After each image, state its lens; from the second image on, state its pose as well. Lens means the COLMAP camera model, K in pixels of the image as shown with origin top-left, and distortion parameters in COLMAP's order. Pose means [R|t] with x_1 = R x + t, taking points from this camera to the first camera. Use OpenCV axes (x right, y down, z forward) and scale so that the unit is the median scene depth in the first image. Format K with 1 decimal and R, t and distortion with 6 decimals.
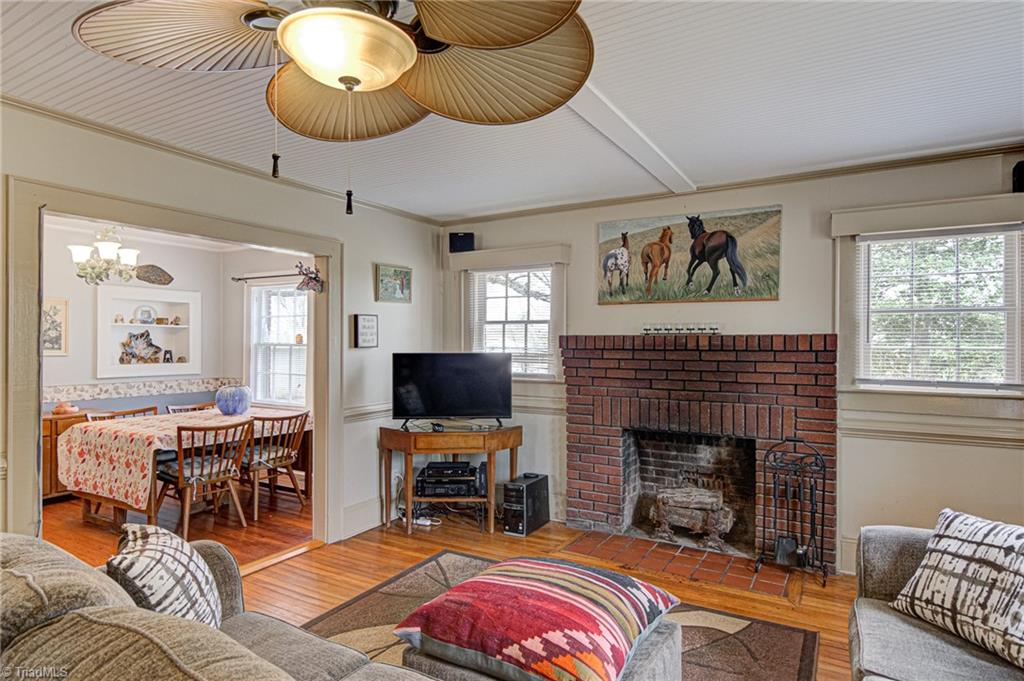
lens RADIAL K [[558.9, 0, 533.9], [0, 558.9, 345.3], [0, 0, 1]] dist [0.025946, -0.018024]
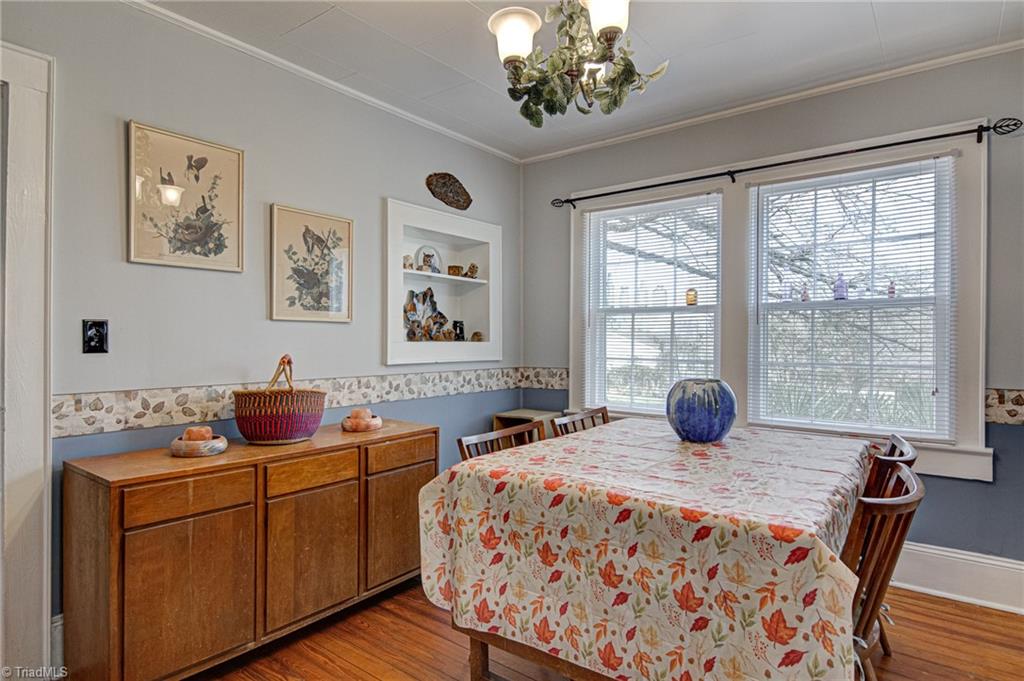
lens RADIAL K [[558.9, 0, 508.4], [0, 558.9, 343.0], [0, 0, 1]] dist [0.025946, -0.018024]
pose [[0.987524, -0.004851, -0.157393, -0.721099], [0.004840, 0.999988, -0.000454, 0.047916], [0.157393, -0.000313, 0.987536, 0.594317]]
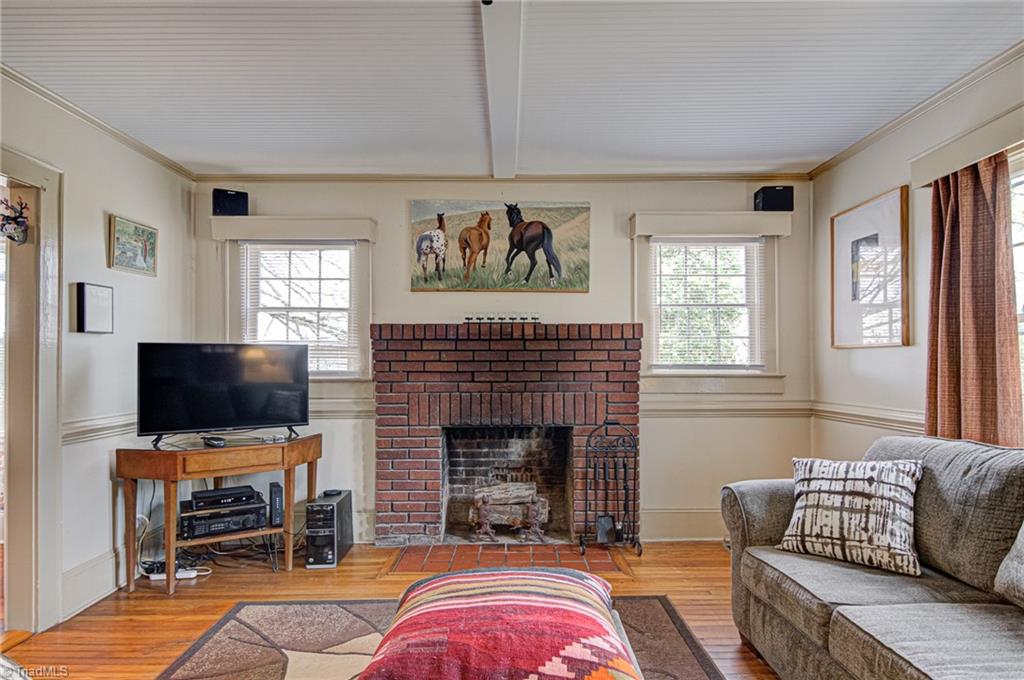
lens RADIAL K [[558.9, 0, 515.2], [0, 558.9, 355.5], [0, 0, 1]] dist [0.025946, -0.018024]
pose [[0.871051, -0.006129, 0.491155, -0.187853], [0.014462, 0.999809, -0.013171, 0.046564], [-0.490980, 0.018576, 0.870973, 0.146935]]
